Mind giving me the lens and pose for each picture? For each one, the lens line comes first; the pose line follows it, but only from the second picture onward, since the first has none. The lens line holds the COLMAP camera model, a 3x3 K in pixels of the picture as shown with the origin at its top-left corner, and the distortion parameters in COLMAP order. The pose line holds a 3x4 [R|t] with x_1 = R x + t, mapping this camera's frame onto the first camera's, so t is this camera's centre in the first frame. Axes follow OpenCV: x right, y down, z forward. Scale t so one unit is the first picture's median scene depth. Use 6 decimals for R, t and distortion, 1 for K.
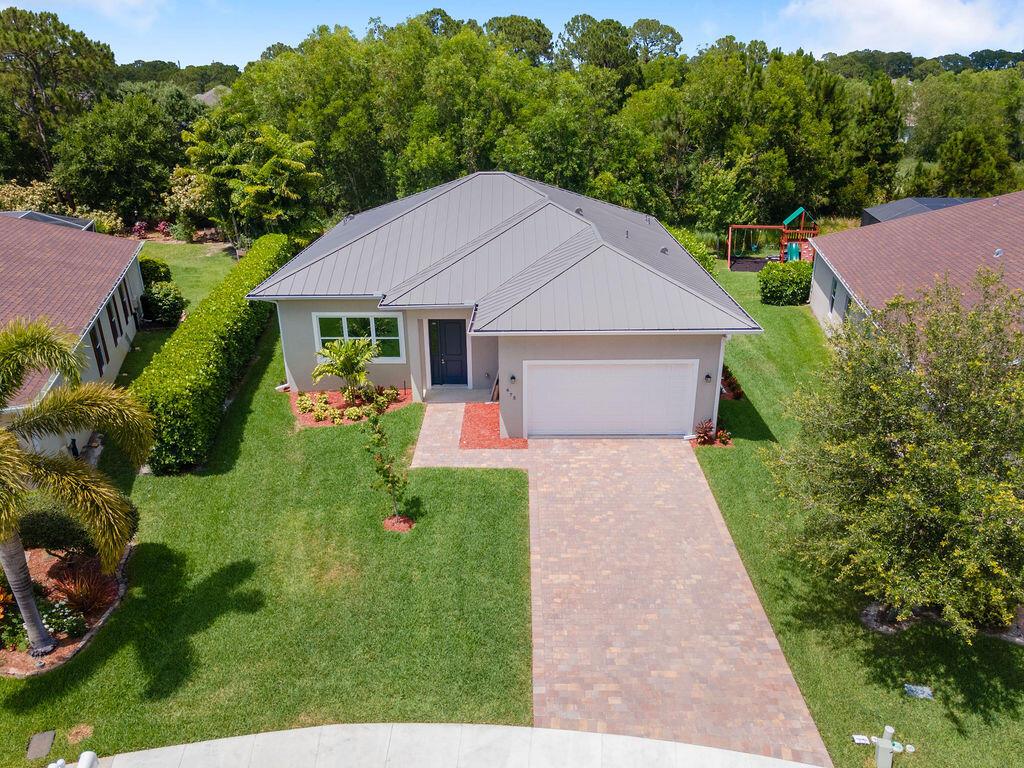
lens RADIAL K [[752.0, 0, 512.0], [0, 752.0, 384.0], [0, 0, 1]] dist [0.041375, 0.007587]
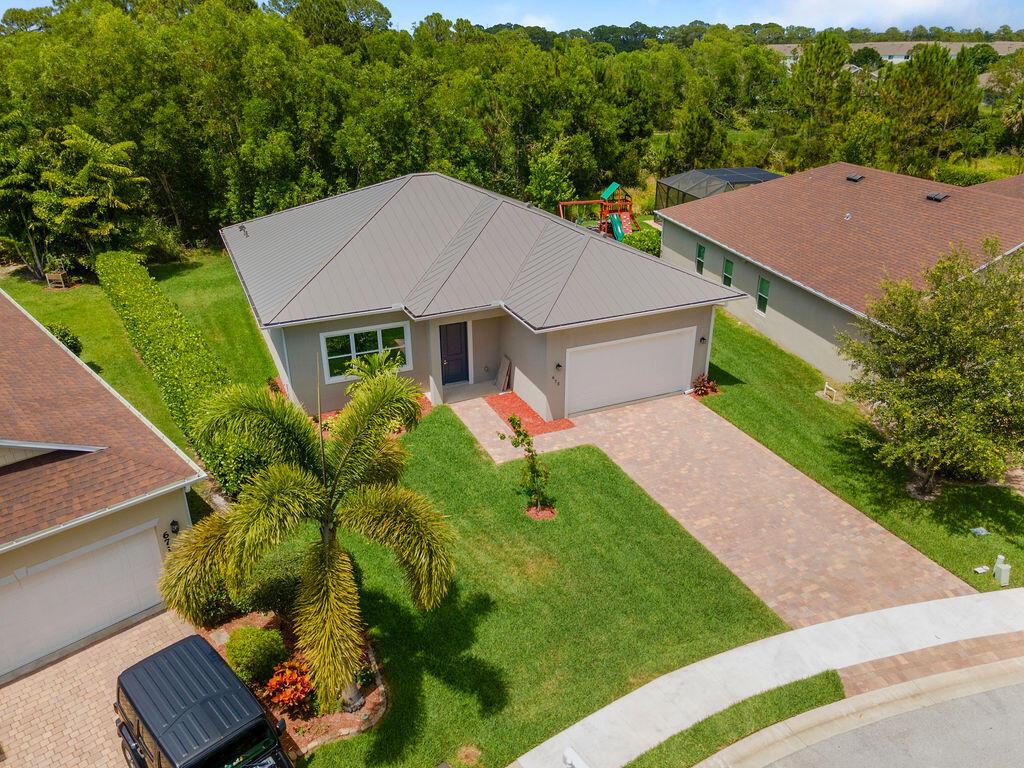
lens RADIAL K [[752.0, 0, 512.0], [0, 752.0, 384.0], [0, 0, 1]] dist [0.041375, 0.007587]
pose [[0.908220, -0.168610, 0.383024, -0.328899], [0.153596, 0.985673, 0.069696, -0.046812], [-0.389287, -0.004468, 0.921106, 0.003918]]
